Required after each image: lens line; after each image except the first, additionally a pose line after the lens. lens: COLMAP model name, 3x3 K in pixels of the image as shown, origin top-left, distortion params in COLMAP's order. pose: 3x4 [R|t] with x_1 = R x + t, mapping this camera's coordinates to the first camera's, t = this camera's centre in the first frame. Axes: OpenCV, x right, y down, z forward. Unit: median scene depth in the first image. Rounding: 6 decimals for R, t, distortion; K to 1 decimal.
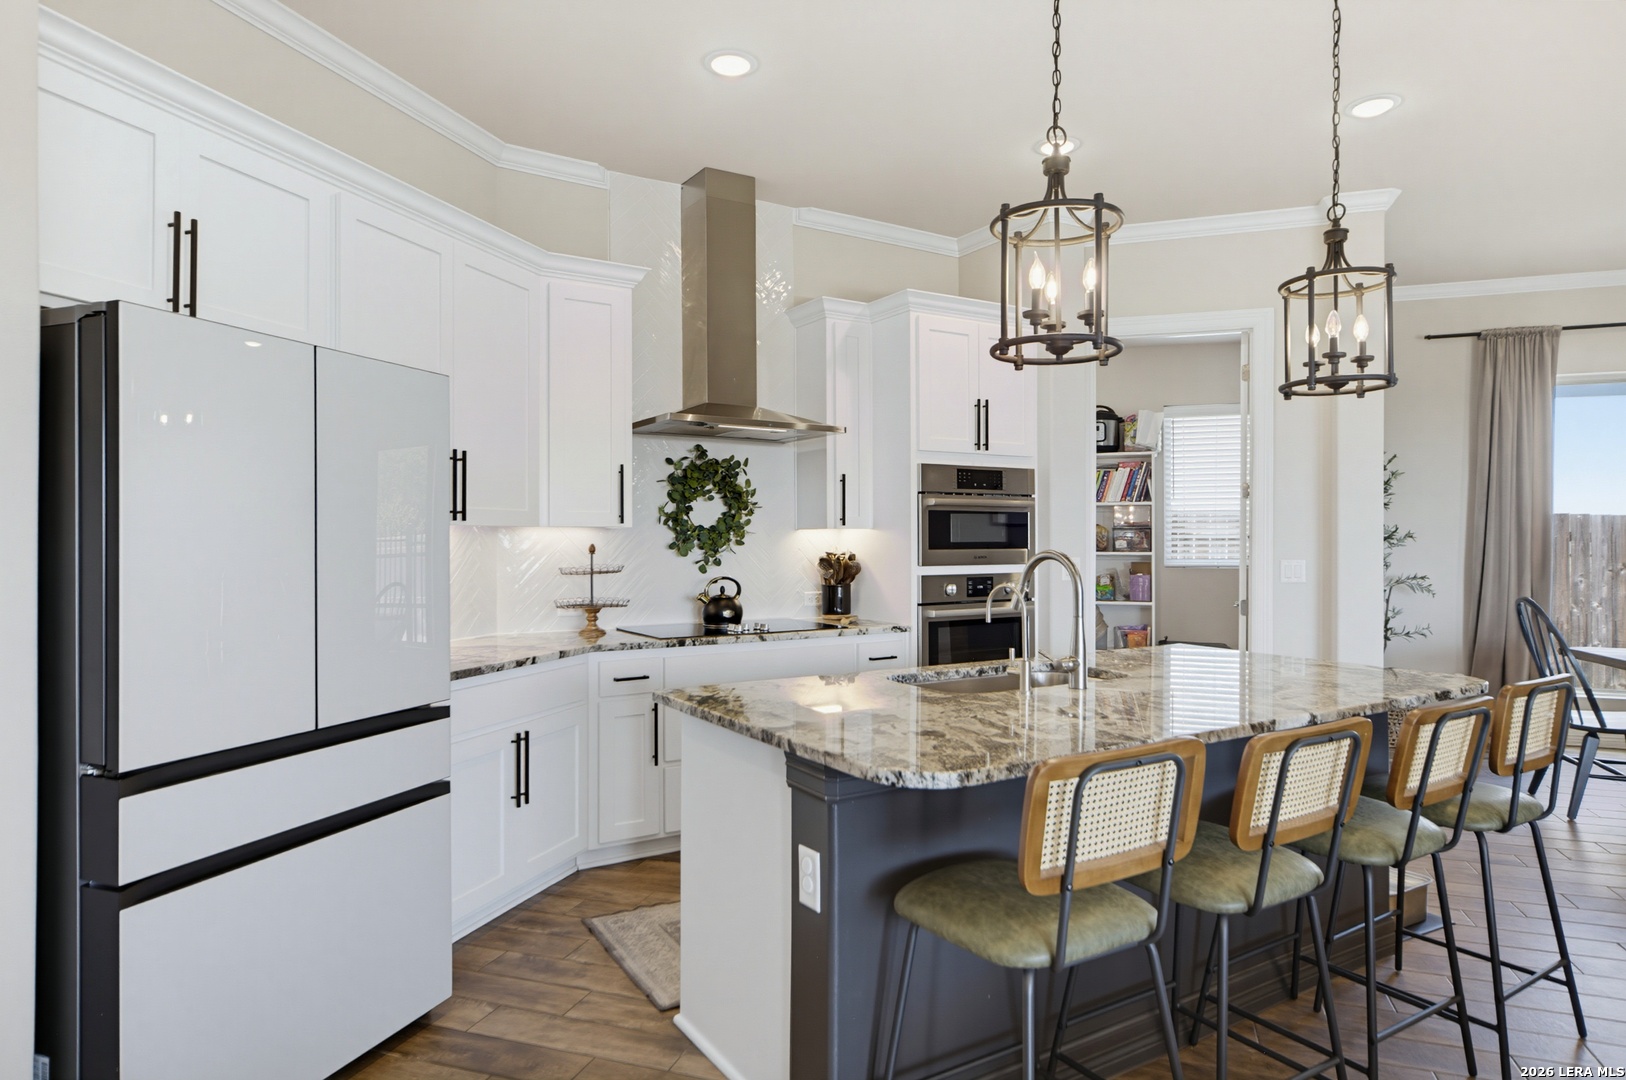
lens RADIAL K [[960.1, 0, 811.9], [0, 960.1, 541.3], [0, 0, 1]] dist [0.002603, 0.001523]
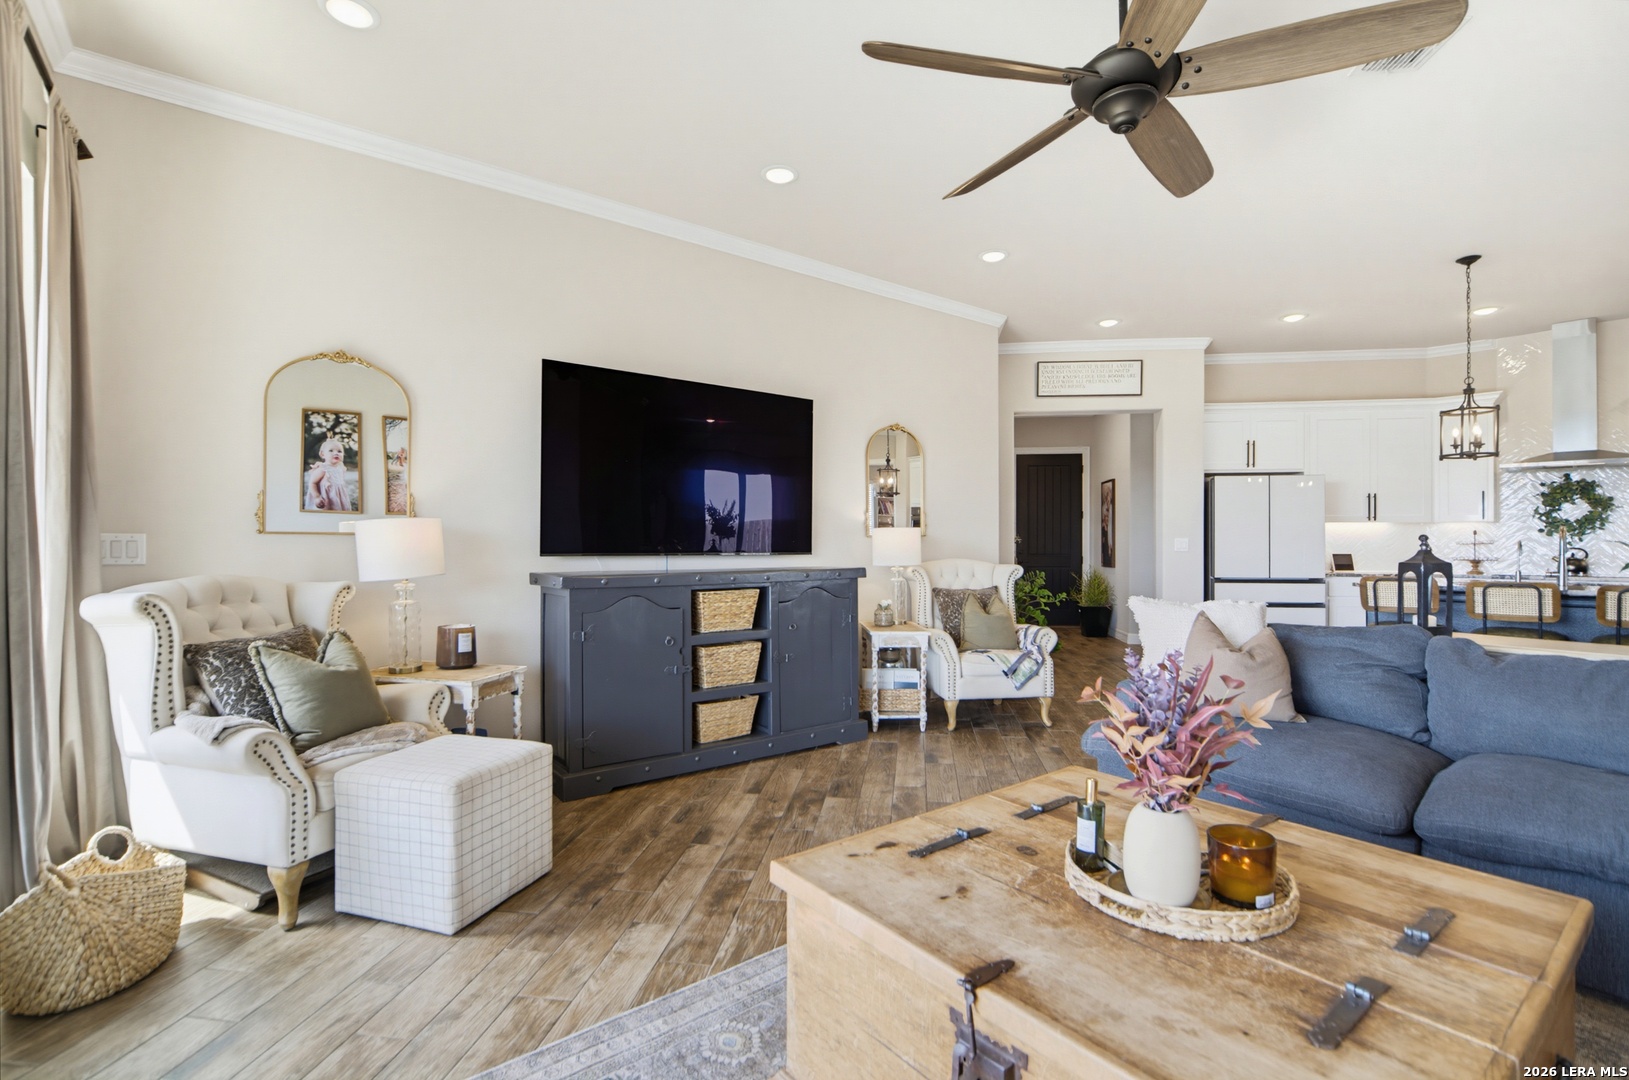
lens RADIAL K [[745.4, 0, 814.5], [0, 745.4, 540.0], [0, 0, 1]] dist [-0.004816, -0.000120]
pose [[0.193689, -0.005079, -0.981050, 0.969513], [-0.000776, 0.999985, -0.005330, 0.031345], [0.981063, 0.001793, 0.193683, -0.636857]]
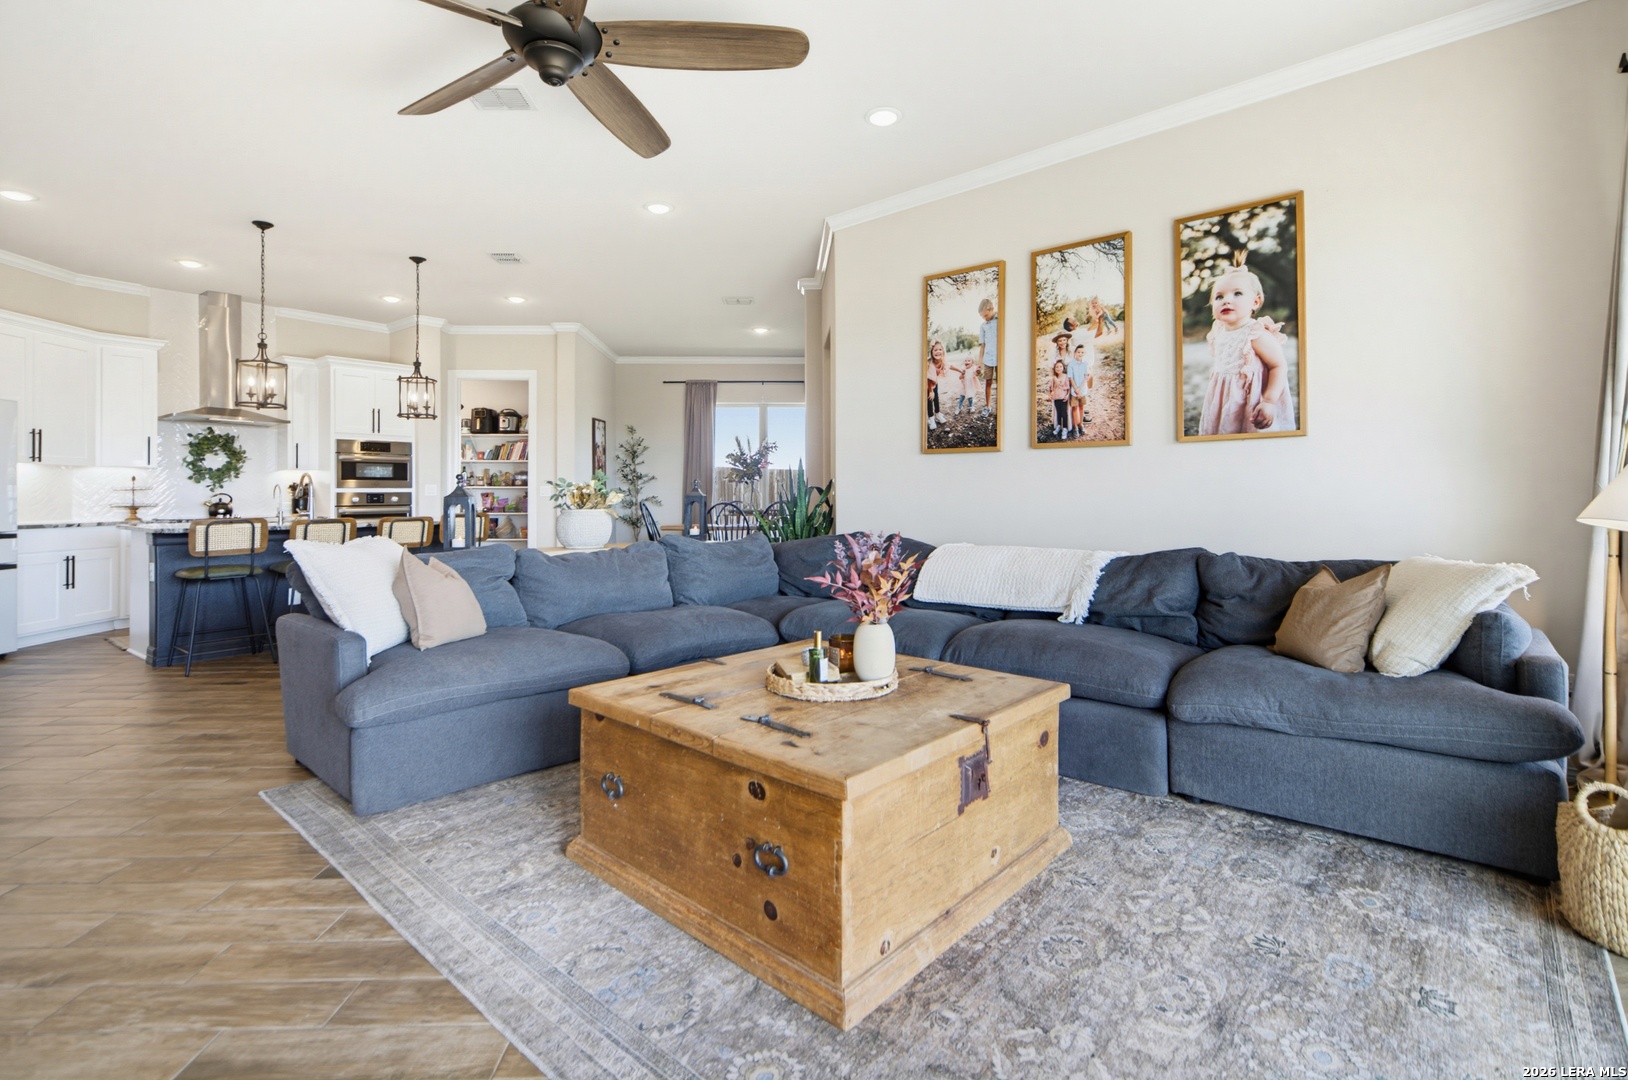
lens RADIAL K [[761.7, 0, 815.8], [0, 761.7, 487.5], [0, 0, 1]] dist [-0.021729, 0.009481]
pose [[0.932984, -0.001409, 0.359916, 0.493277], [0.005692, 0.999925, -0.010839, 0.048457], [-0.359874, 0.012162, 0.932922, -0.905313]]
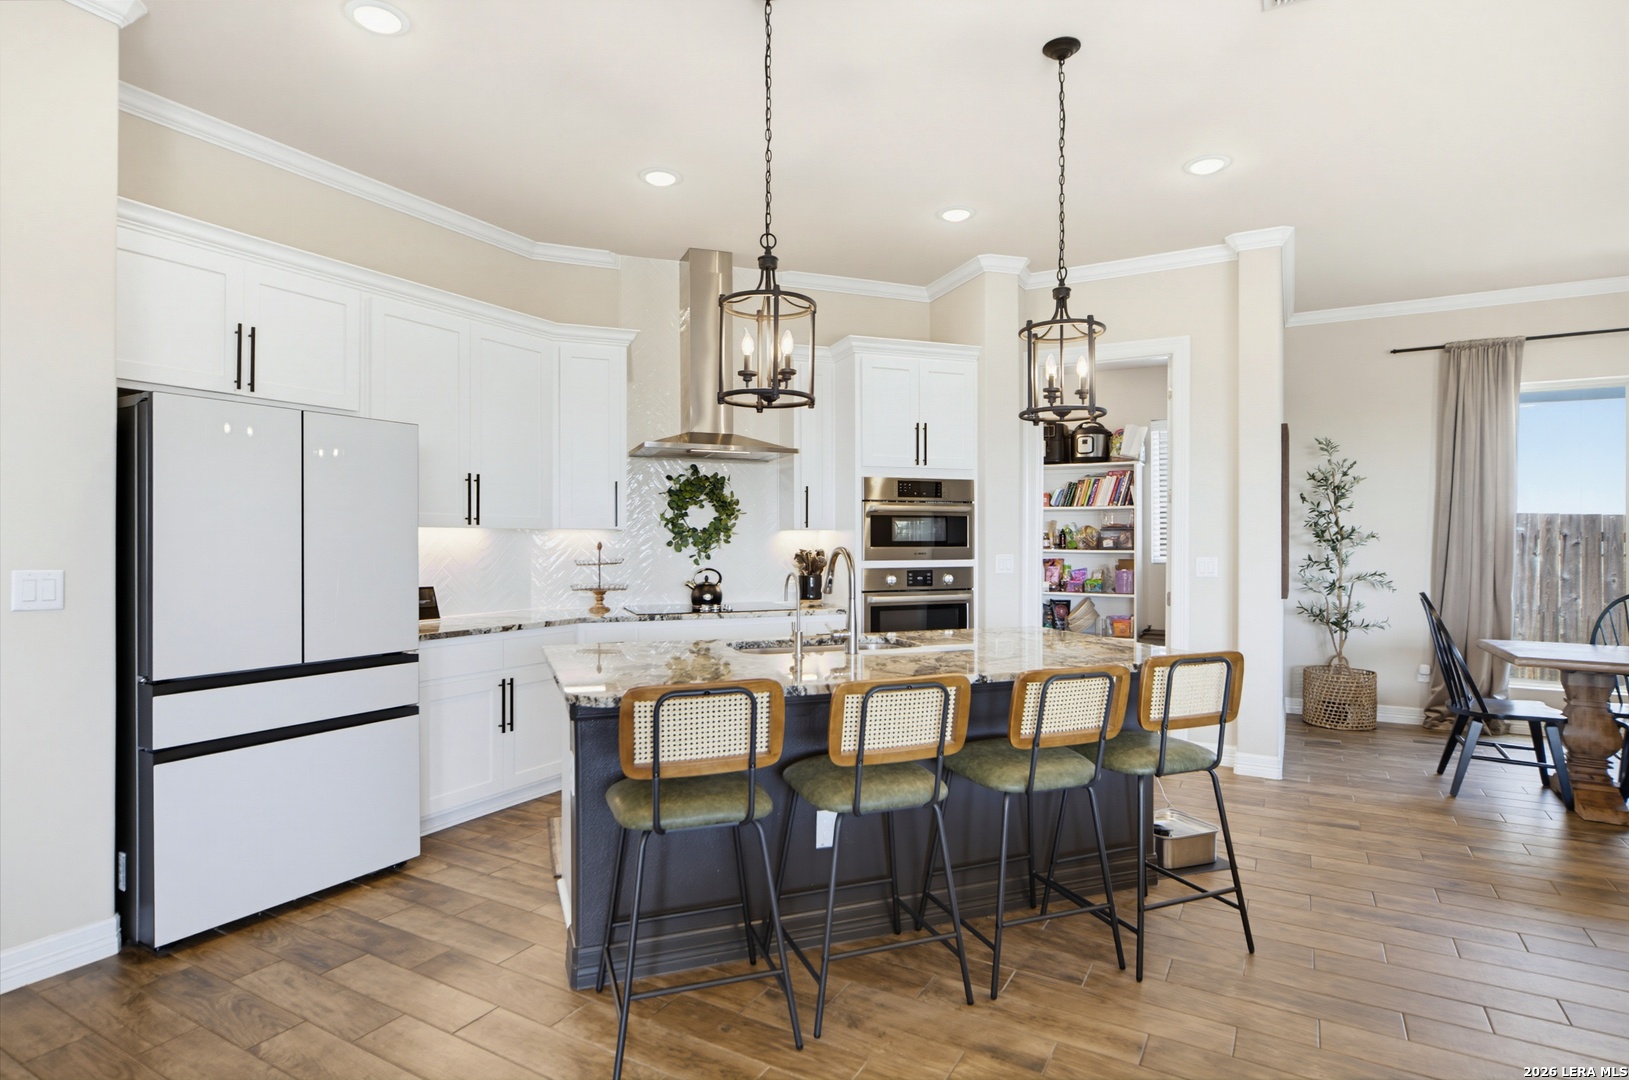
lens RADIAL K [[849.8, 0, 813.8], [0, 849.8, 542.6], [0, 0, 1]] dist [-0.007347, 0.002640]
pose [[0.981604, 0.001635, -0.190921, 0.257499], [-0.001225, 0.999997, 0.002262, 0.000529], [0.190924, -0.001987, 0.981603, -0.076933]]
